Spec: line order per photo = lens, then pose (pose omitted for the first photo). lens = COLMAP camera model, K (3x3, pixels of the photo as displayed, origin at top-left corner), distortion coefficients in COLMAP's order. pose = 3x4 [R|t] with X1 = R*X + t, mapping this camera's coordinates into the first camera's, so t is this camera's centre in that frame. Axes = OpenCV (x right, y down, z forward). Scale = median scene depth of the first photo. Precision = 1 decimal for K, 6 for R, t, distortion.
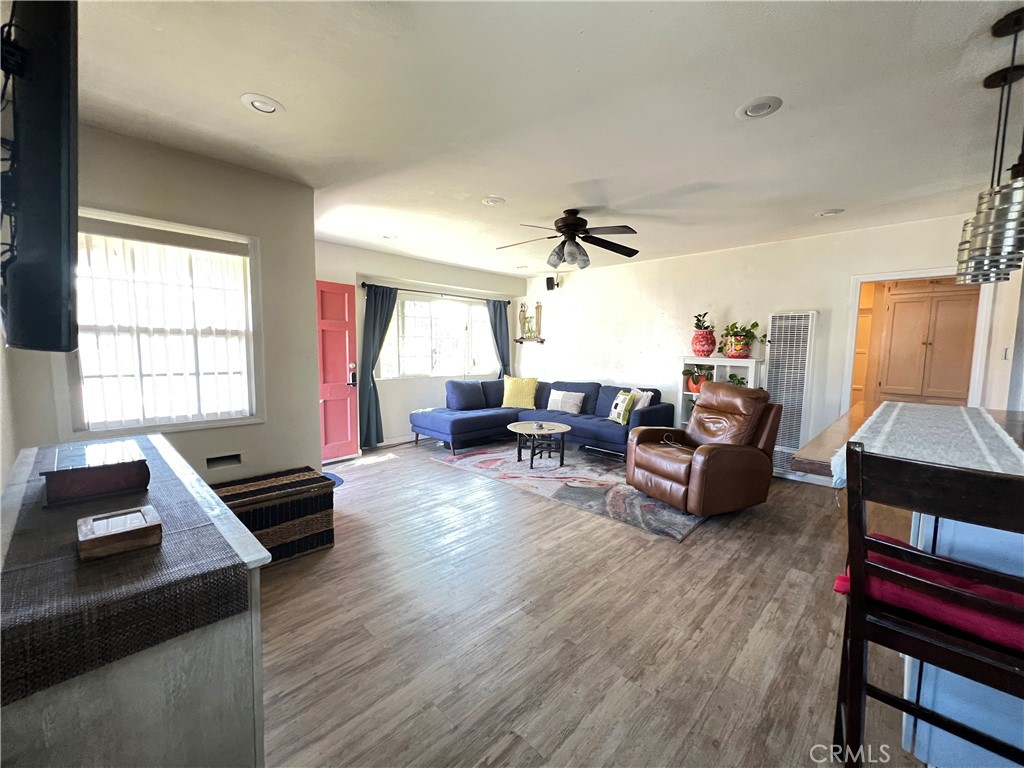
lens RADIAL K [[410.5, 0, 514.0], [0, 410.5, 384.2], [0, 0, 1]] dist [-0.002640, 0.000866]
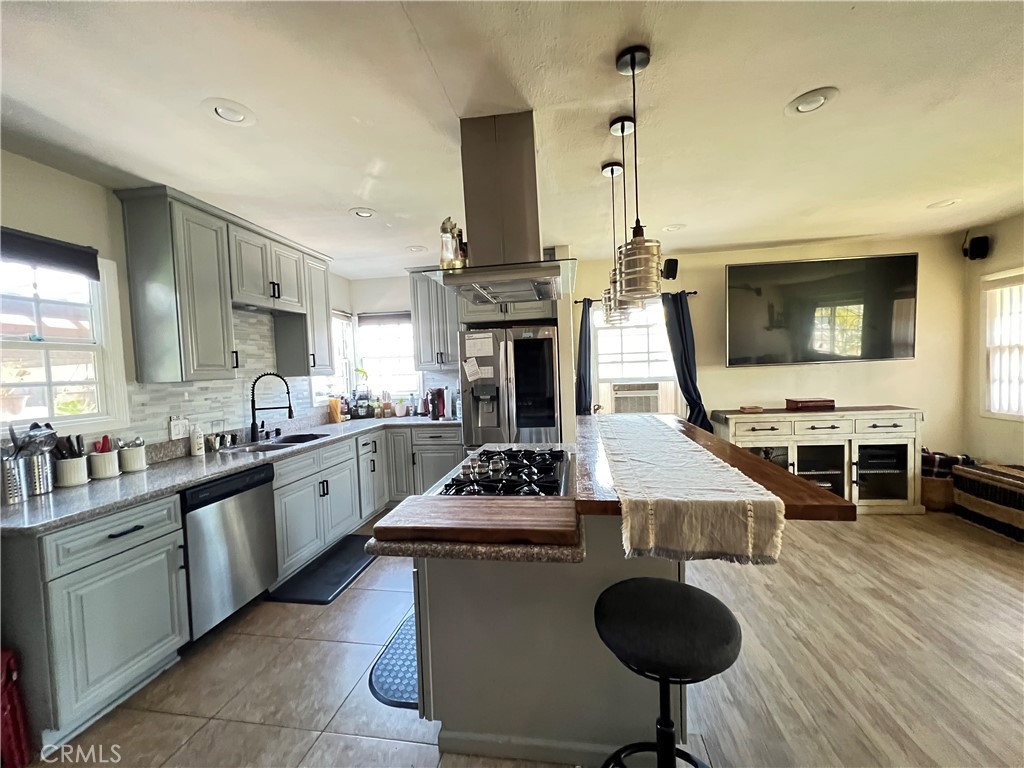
lens RADIAL K [[412.4, 0, 514.2], [0, 412.4, 385.4], [0, 0, 1]] dist [-0.002492, 0.000715]
pose [[-0.806085, 0.043279, -0.590215, 0.681895], [-0.024930, 0.993954, 0.106933, -0.054768], [0.591274, 0.100912, -0.800133, 0.568455]]
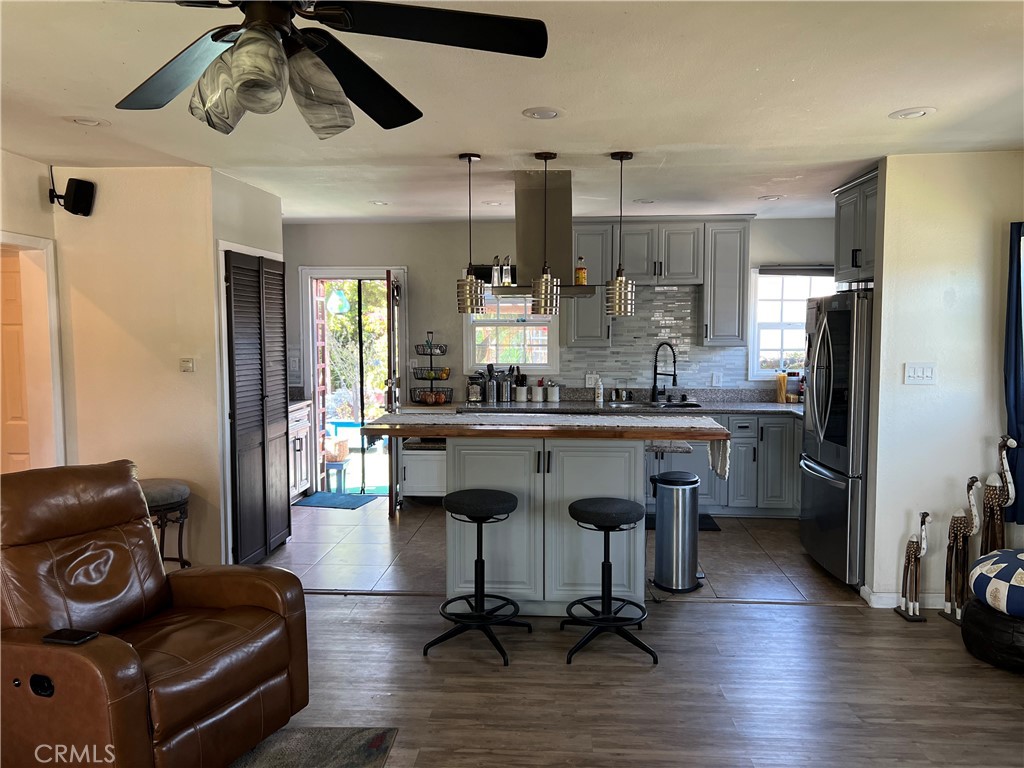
lens RADIAL K [[770.4, 0, 510.7], [0, 770.4, 386.1], [0, 0, 1]] dist [0.044702, -0.043059]
pose [[-0.656700, -0.065859, 0.751271, -0.280574], [0.061872, 0.988116, 0.140705, -0.129214], [-0.751609, 0.138883, -0.644822, 0.913390]]
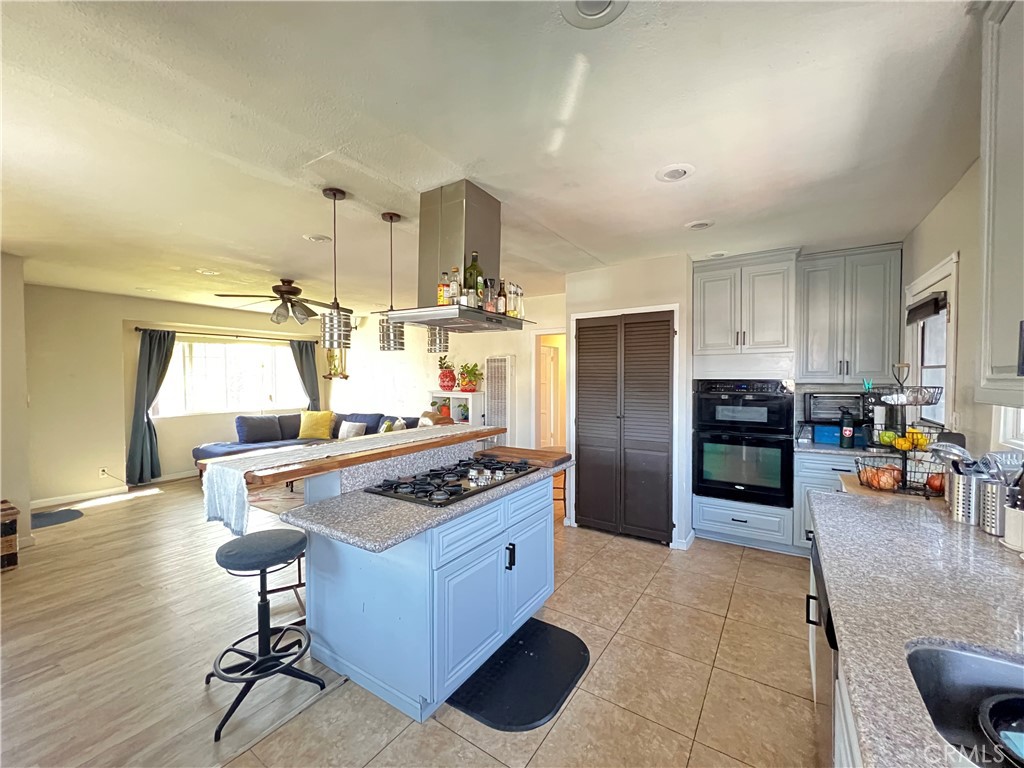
lens RADIAL K [[412.4, 0, 513.8], [0, 412.4, 386.2], [0, 0, 1]] dist [-0.002492, 0.000715]
pose [[0.978684, -0.019041, 0.204489, 0.402982], [0.031733, 0.997756, -0.058964, -0.000687], [-0.202908, 0.064196, 0.977091, -0.256332]]
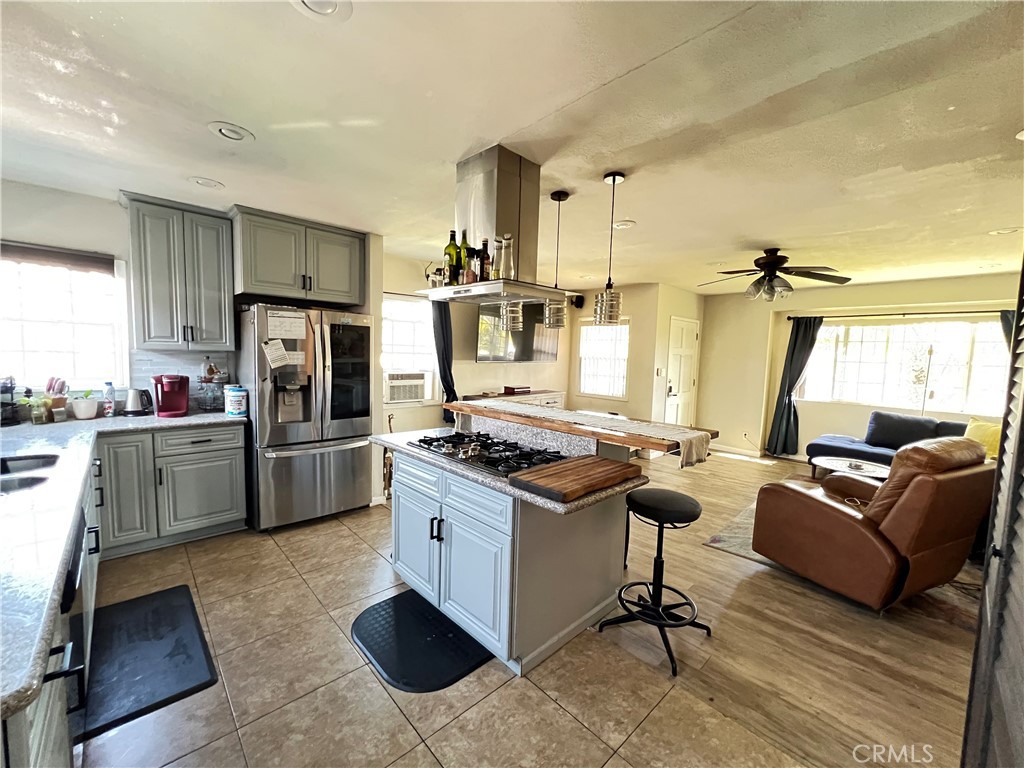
lens RADIAL K [[412.4, 0, 512.8], [0, 412.4, 384.9], [0, 0, 1]] dist [-0.002492, 0.000715]
pose [[-0.021394, 0.064548, -0.997685, 0.927848], [-0.119924, 0.990543, 0.066657, -0.037795], [0.992553, 0.121072, -0.013451, 0.267515]]
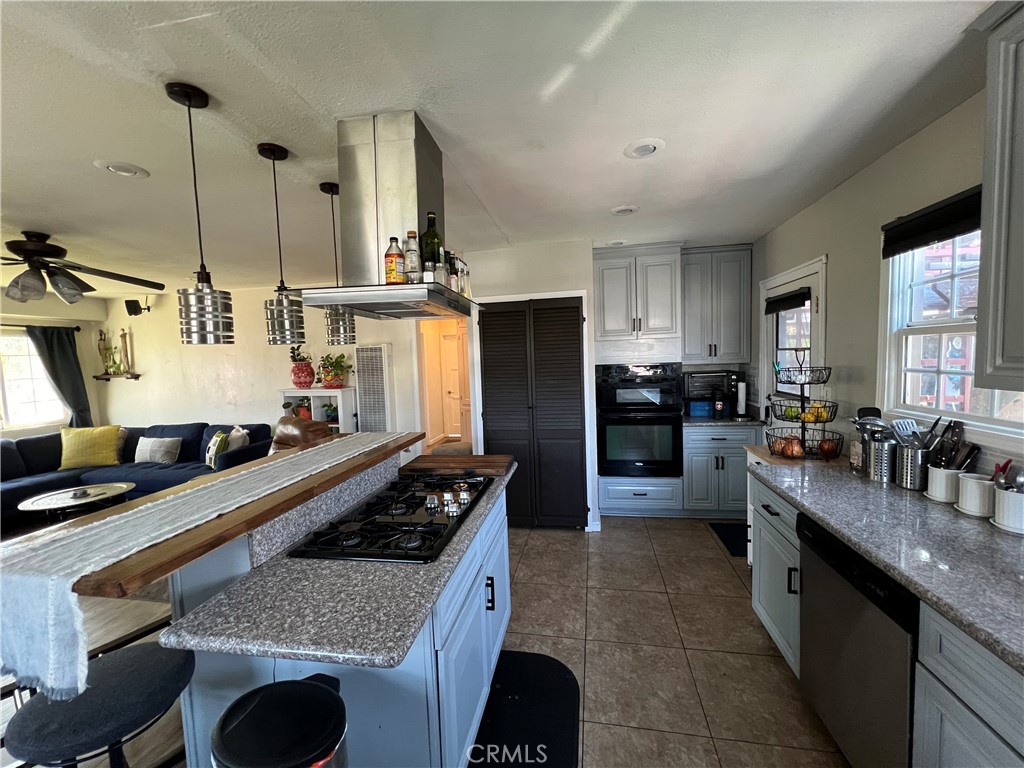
lens RADIAL K [[412.4, 0, 514.0], [0, 412.4, 385.9], [0, 0, 1]] dist [-0.002492, 0.000715]
pose [[0.820017, -0.082081, 0.566423, 0.310081], [0.095614, 0.995401, 0.005824, -0.028252], [-0.564296, 0.049382, 0.824094, -0.130656]]
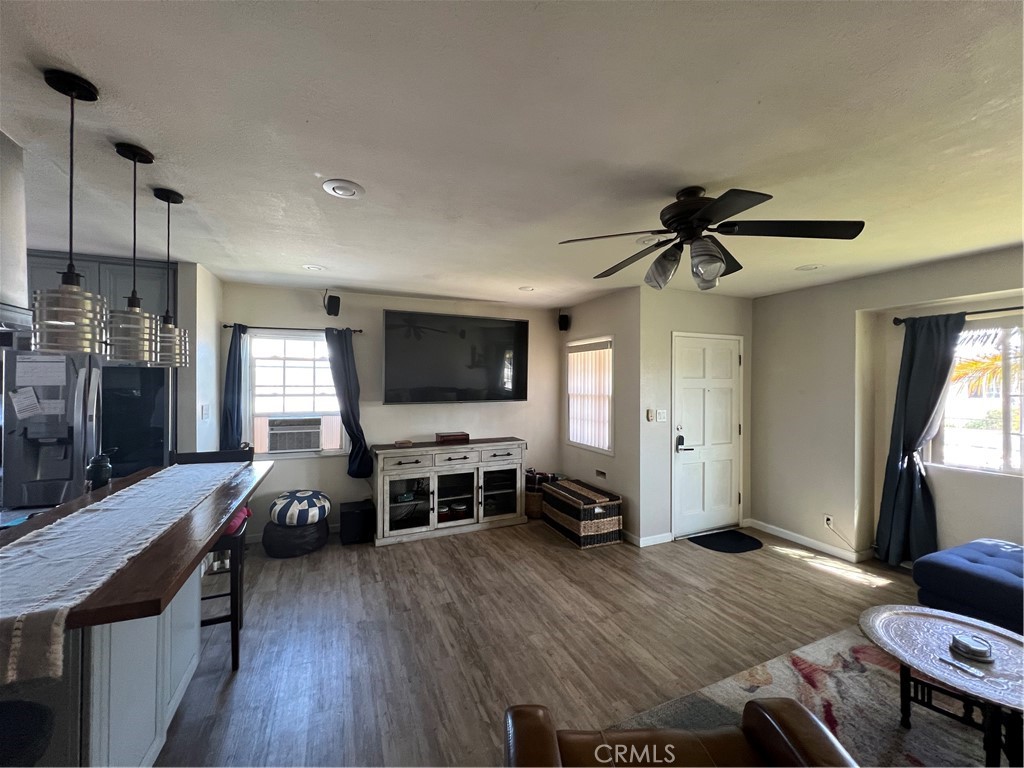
lens RADIAL K [[410.5, 0, 510.5], [0, 410.5, 381.3], [0, 0, 1]] dist [-0.002640, 0.000866]
pose [[-0.378006, -0.018967, -0.925609, 0.554883], [-0.092603, 0.995551, 0.017418, -0.103151], [0.921160, 0.092298, -0.378081, 0.732676]]
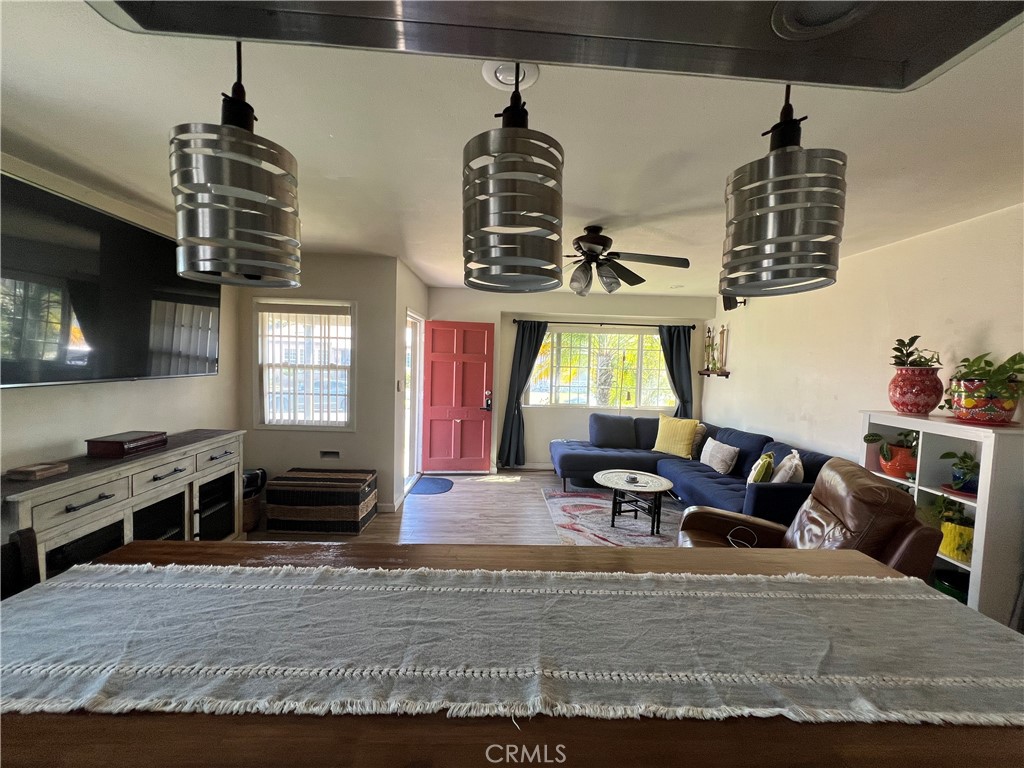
lens RADIAL K [[412.4, 0, 514.9], [0, 412.4, 385.5], [0, 0, 1]] dist [-0.002492, 0.000715]
pose [[0.725365, 0.047056, -0.686754, 0.449746], [-0.083065, 0.996354, -0.019466, -0.049558], [0.683334, 0.071165, 0.726629, 0.214733]]
